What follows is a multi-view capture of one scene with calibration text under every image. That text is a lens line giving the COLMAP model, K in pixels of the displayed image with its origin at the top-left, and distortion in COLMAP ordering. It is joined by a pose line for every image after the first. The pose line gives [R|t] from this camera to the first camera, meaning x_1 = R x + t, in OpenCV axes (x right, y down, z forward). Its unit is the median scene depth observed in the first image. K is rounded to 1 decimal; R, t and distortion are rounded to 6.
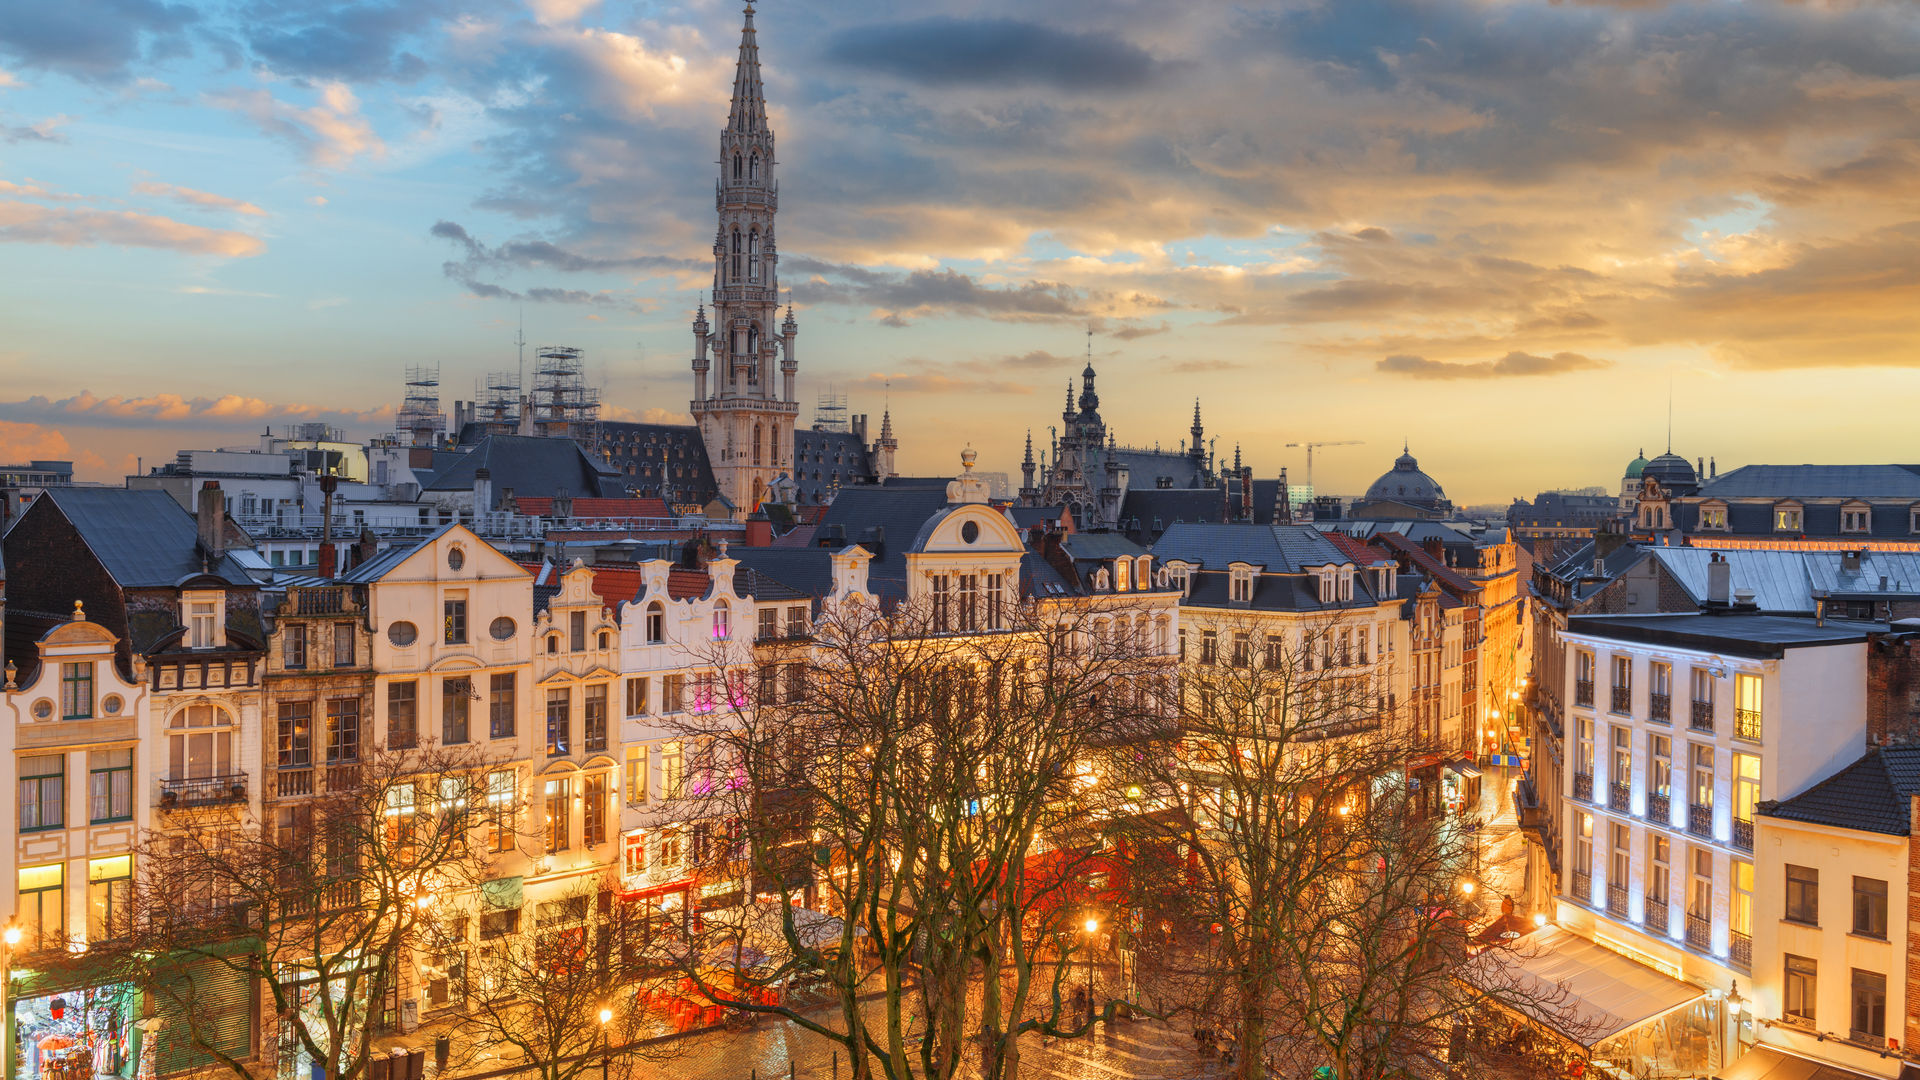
lens RADIAL K [[1561.5, 0, 960.0], [0, 1561.5, 540.0], [0, 0, 1]] dist [-0.016460, 0.009909]
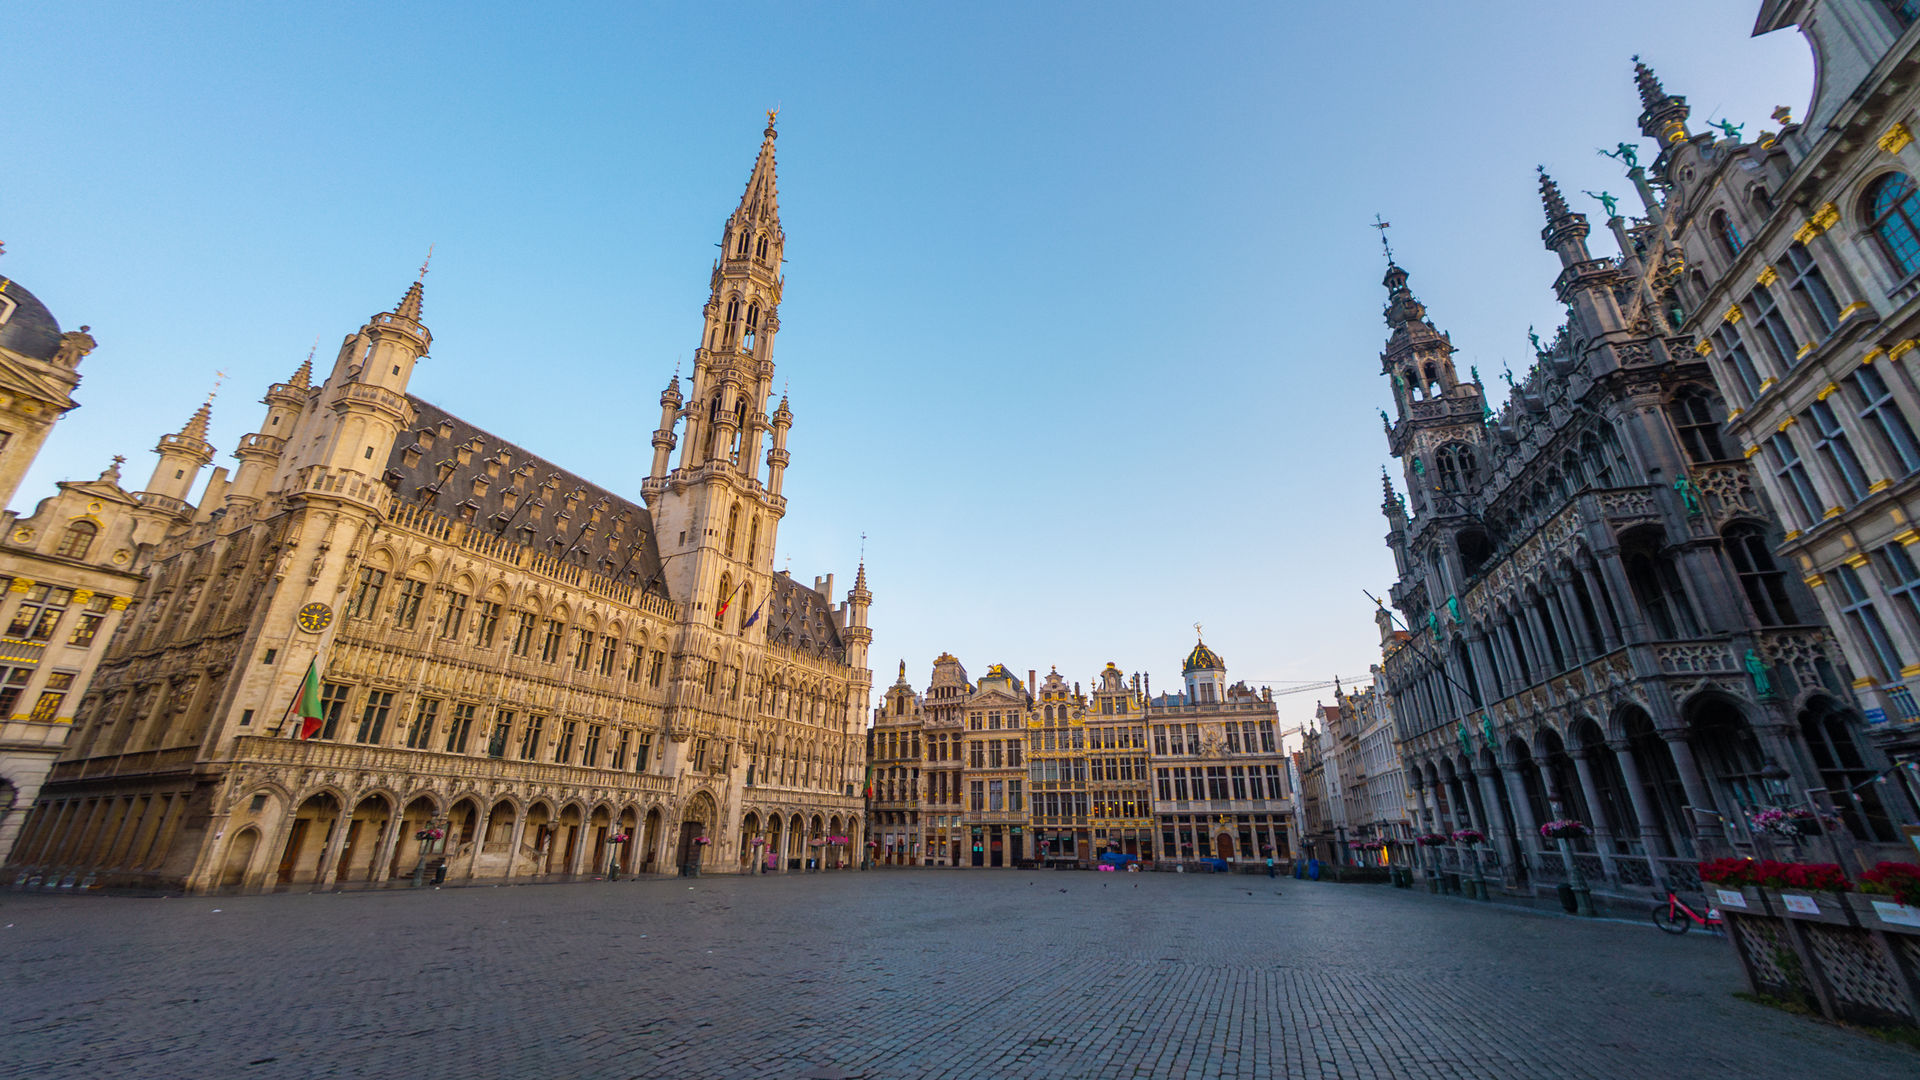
lens RADIAL K [[705.3, 0, 960.0], [0, 705.3, 540.0], [0, 0, 1]] dist [-0.000029, 0.000000]
pose [[0.961388, 0.092726, 0.259105, -0.097838], [0.012200, 0.926238, -0.376741, 0.062696], [-0.274926, 0.365356, 0.889343, 0.586713]]
